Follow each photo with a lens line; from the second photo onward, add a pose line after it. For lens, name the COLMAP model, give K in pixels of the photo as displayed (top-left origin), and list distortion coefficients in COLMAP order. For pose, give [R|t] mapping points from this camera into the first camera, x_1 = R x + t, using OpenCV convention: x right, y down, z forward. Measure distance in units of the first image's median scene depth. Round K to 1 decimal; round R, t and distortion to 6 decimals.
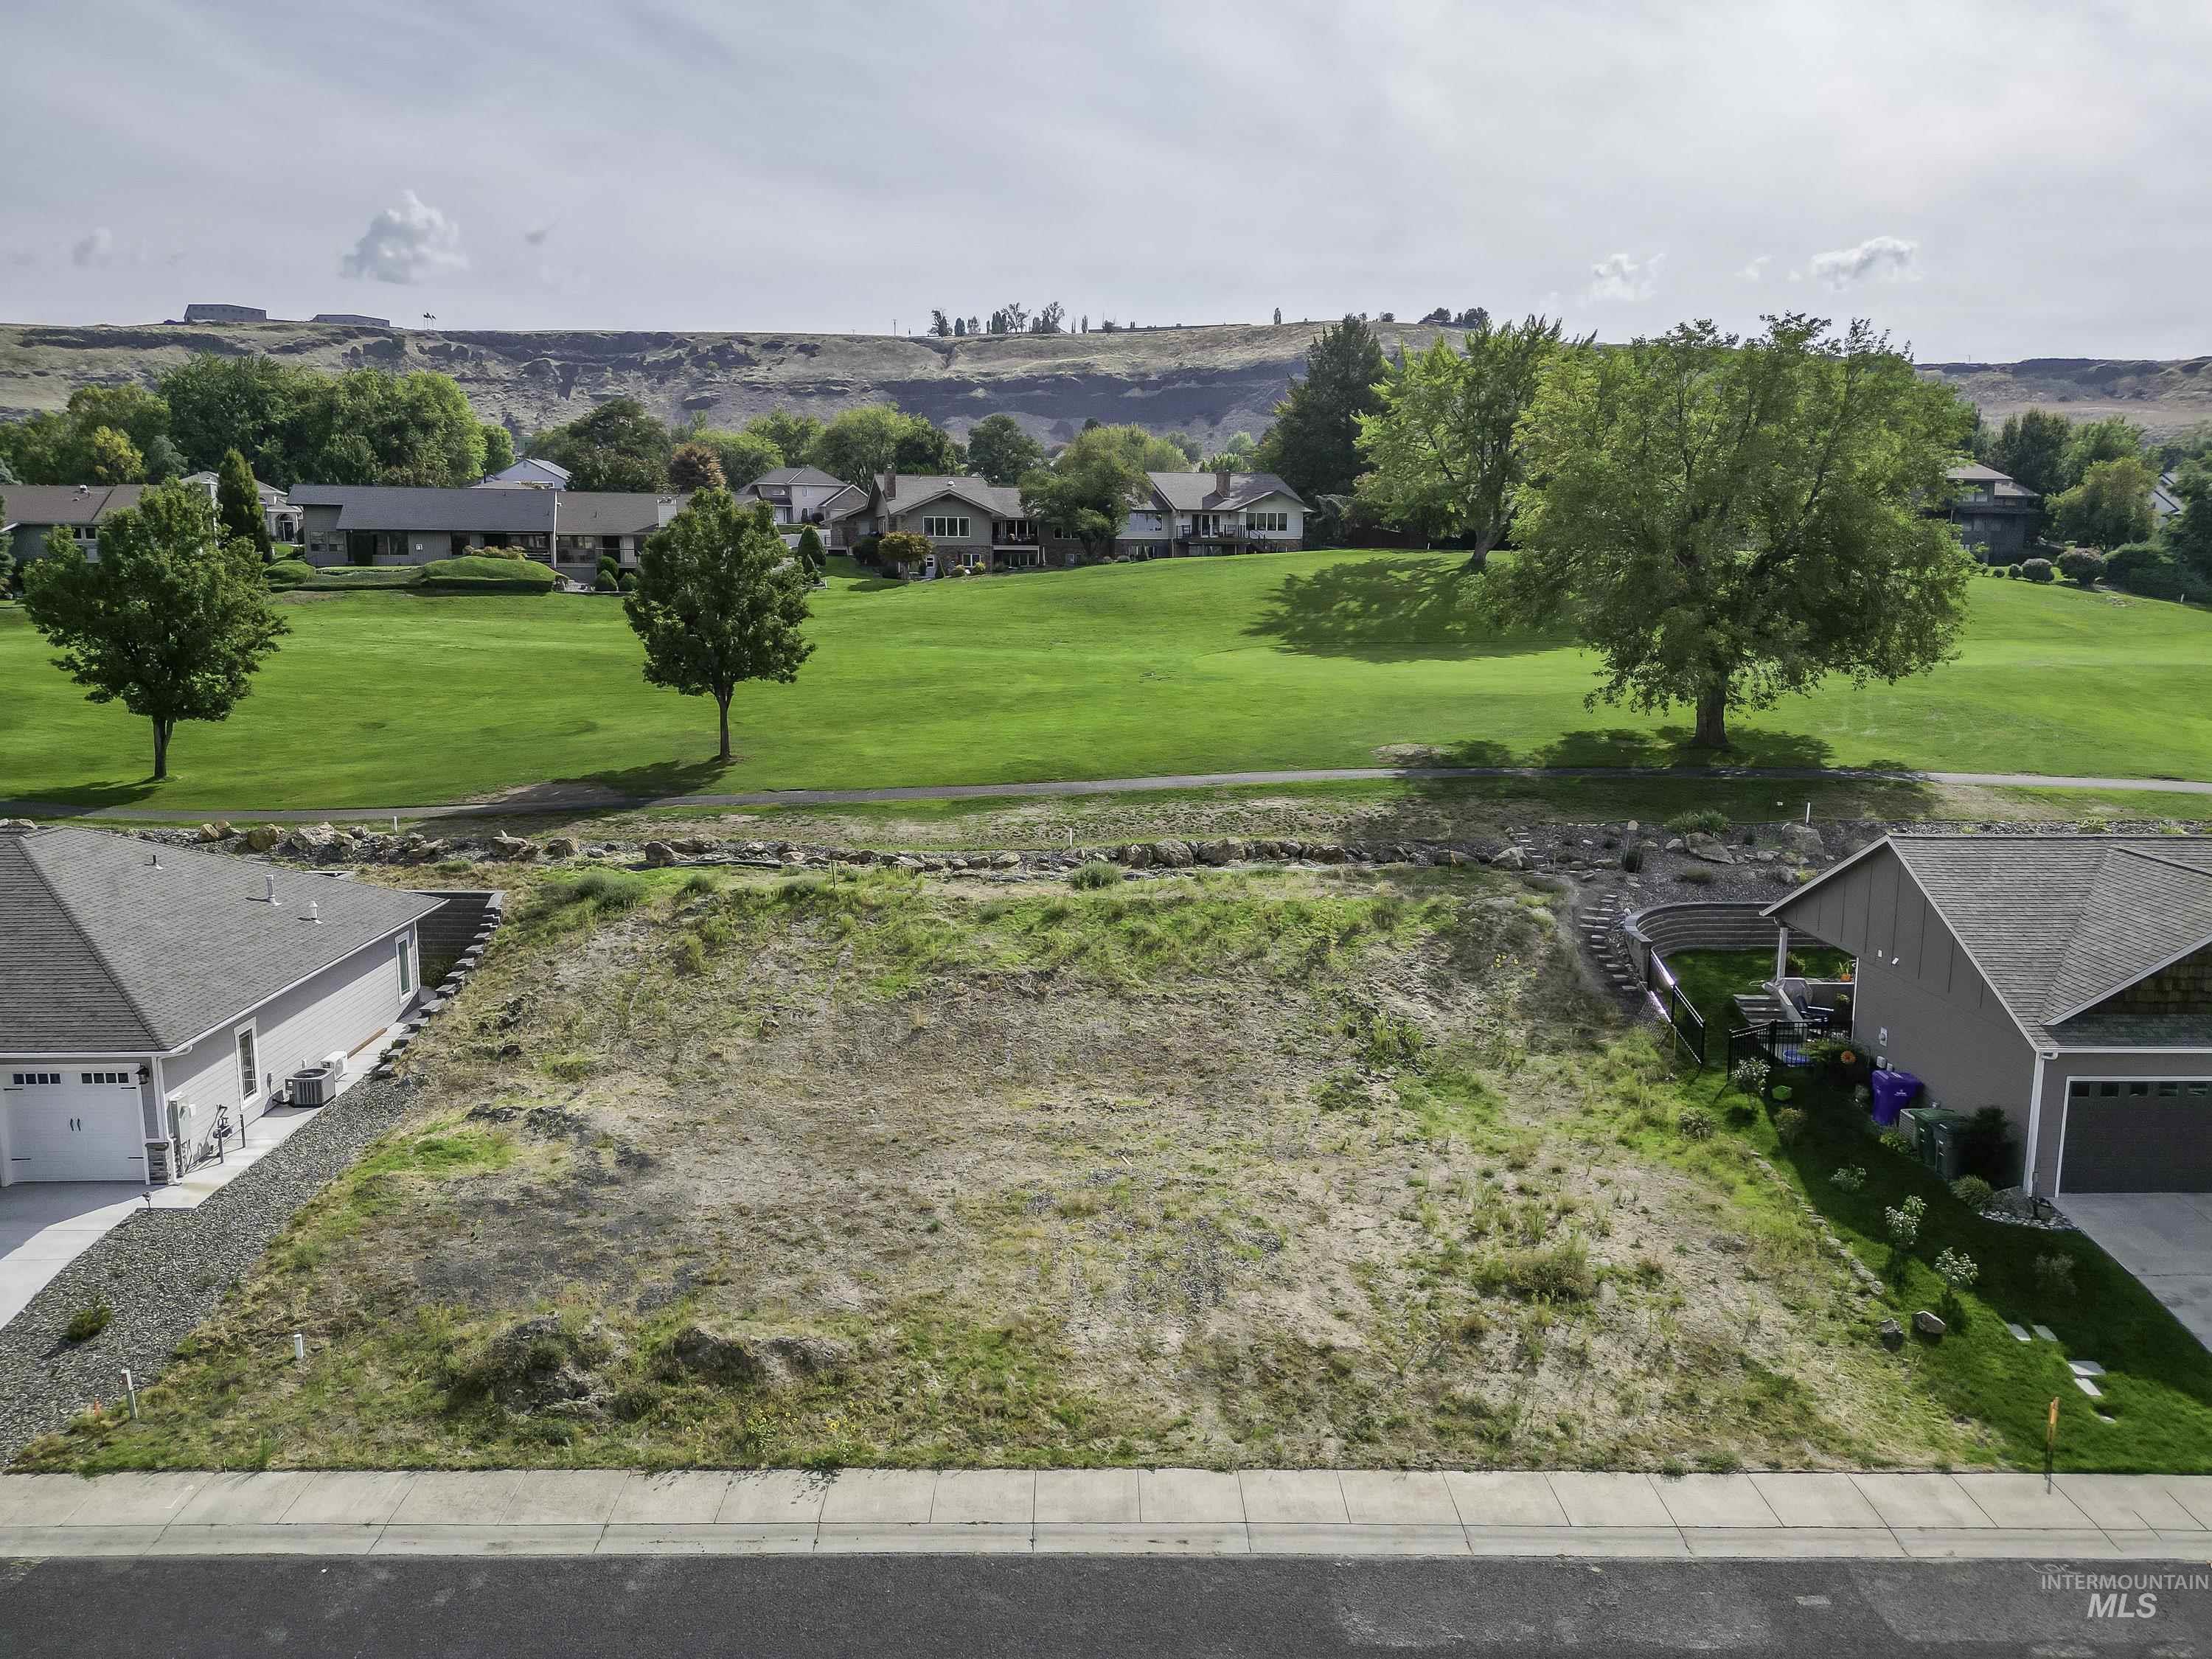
lens RADIAL K [[1558.0, 0, 1106.0], [0, 1558.0, 829.5], [0, 0, 1]] dist [0.061857, -0.068021]
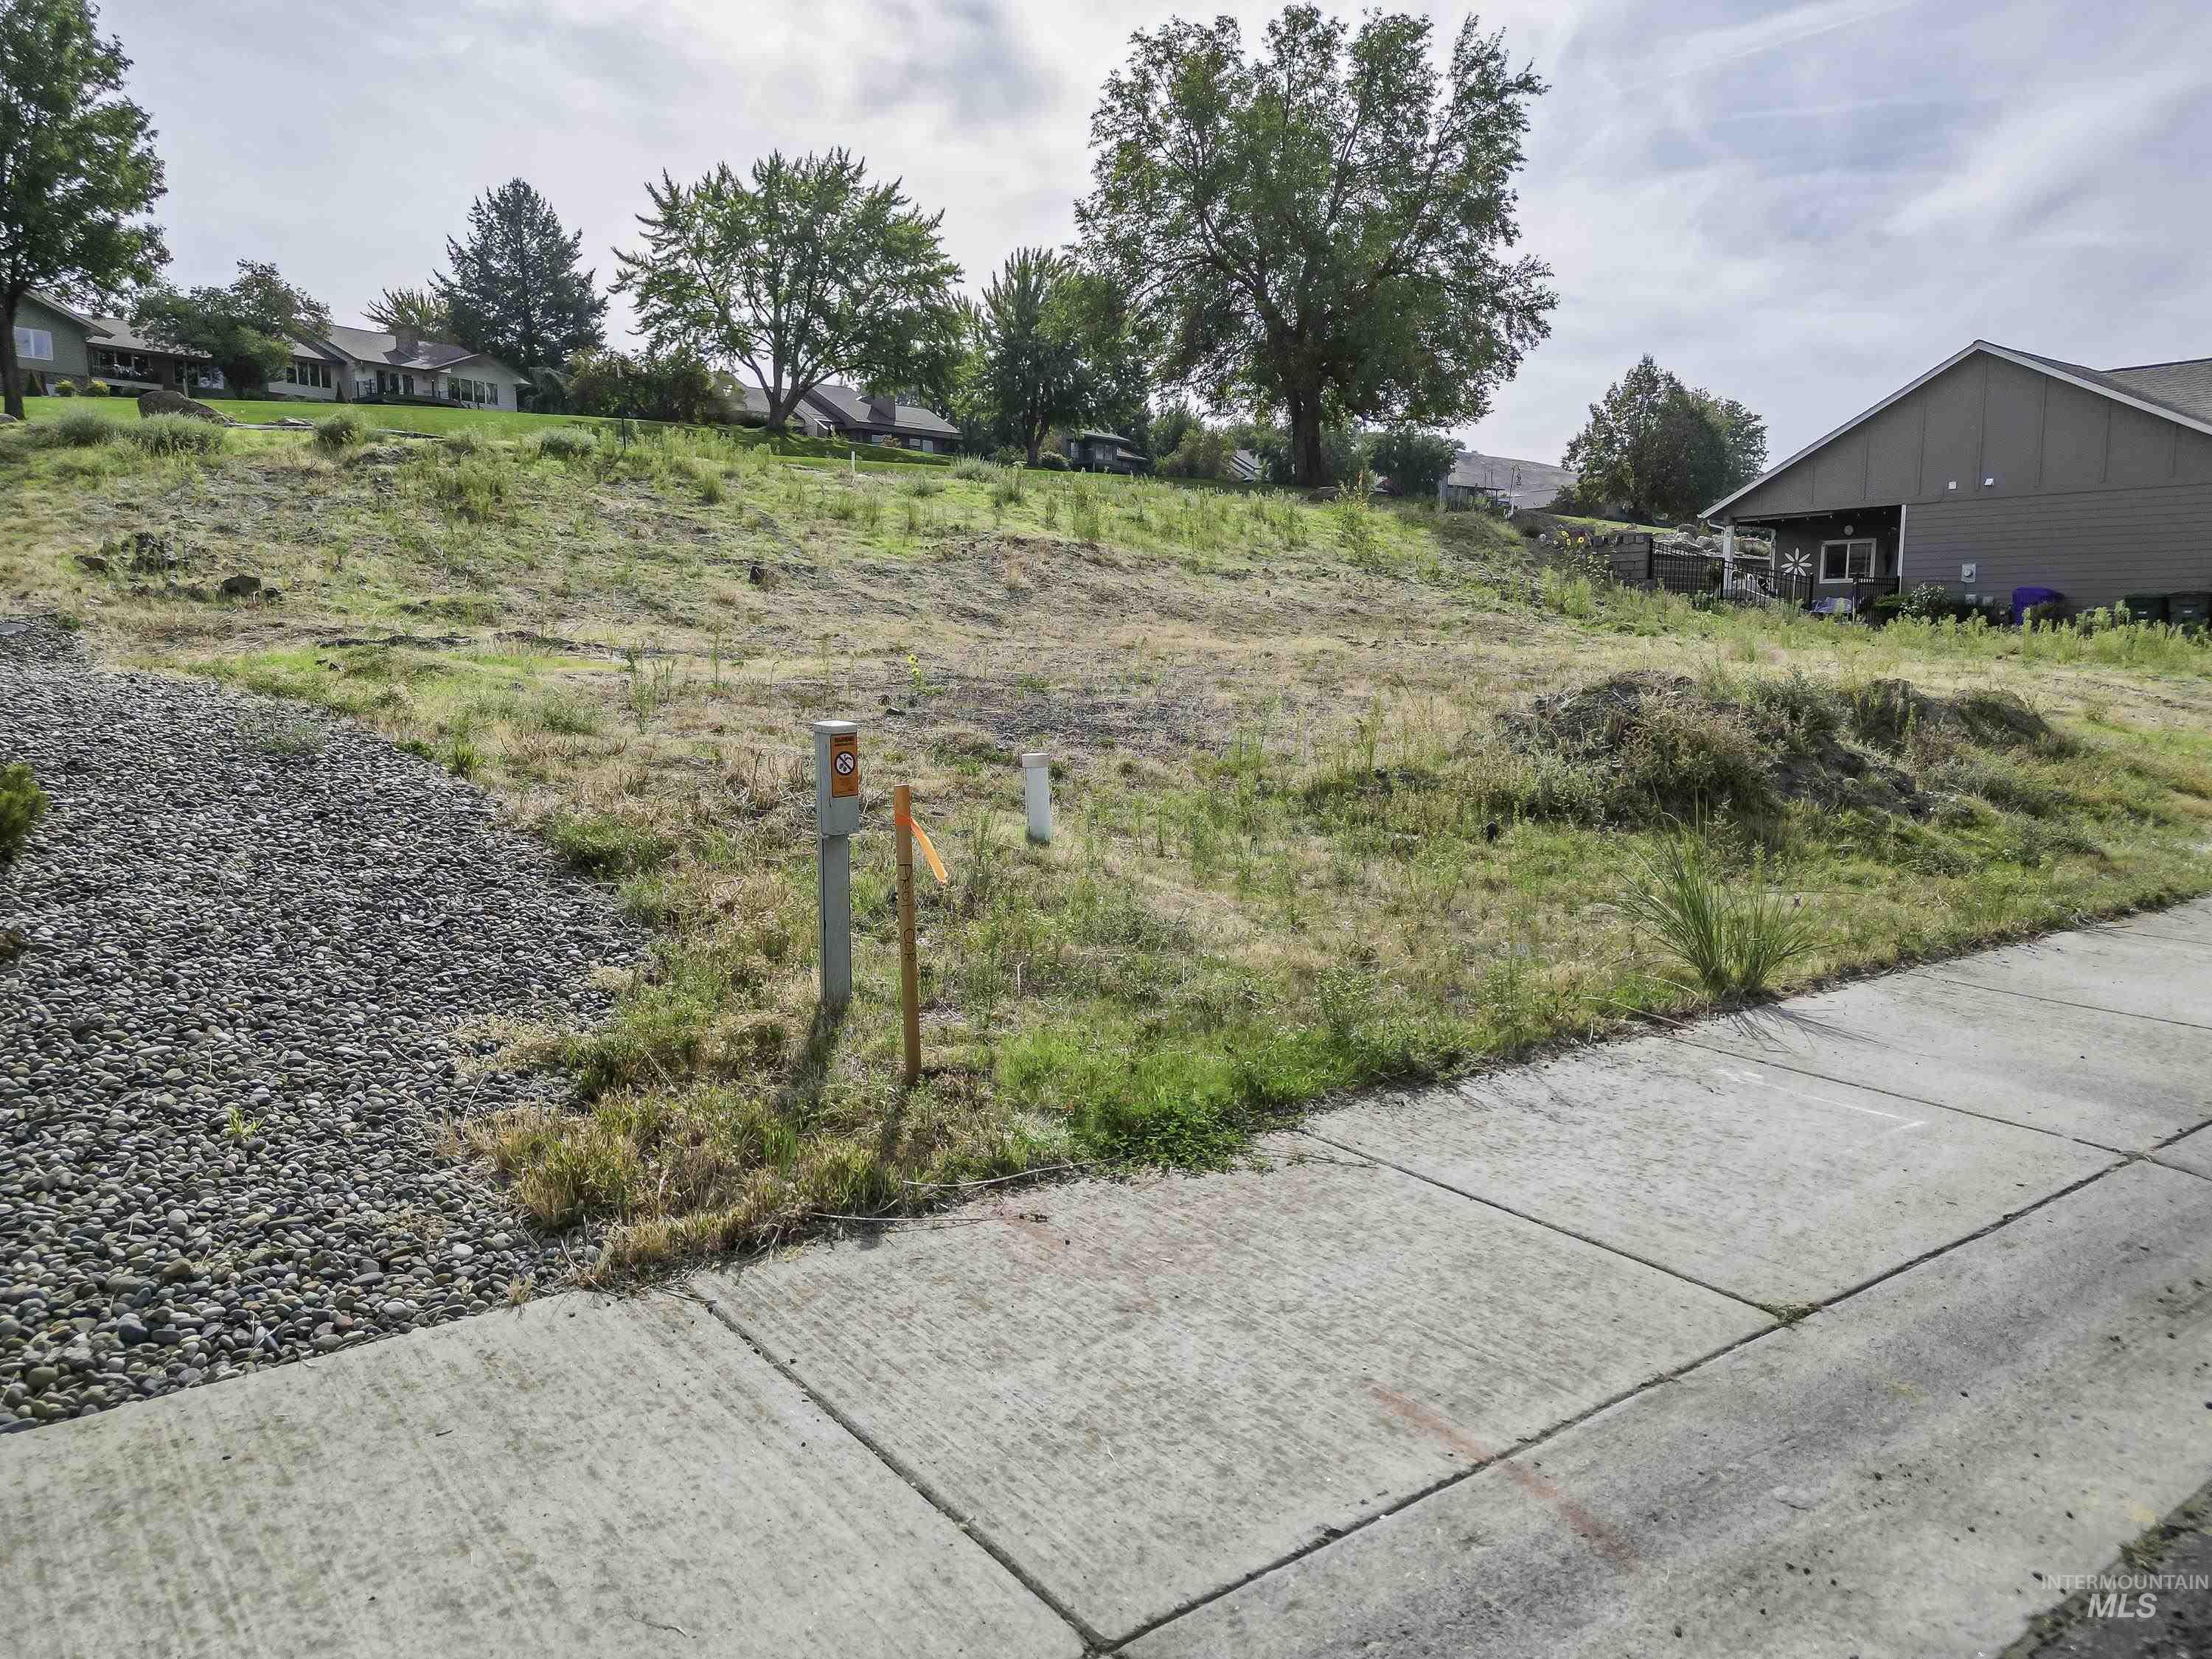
lens RADIAL K [[1558.0, 0, 1106.0], [0, 1558.0, 829.5], [0, 0, 1]] dist [0.061857, -0.068021]
pose [[0.810951, -0.071243, 0.580760, -0.664926], [0.088001, 0.996120, -0.000685, 0.336326], [-0.578458, 0.051662, 0.814074, 0.783746]]
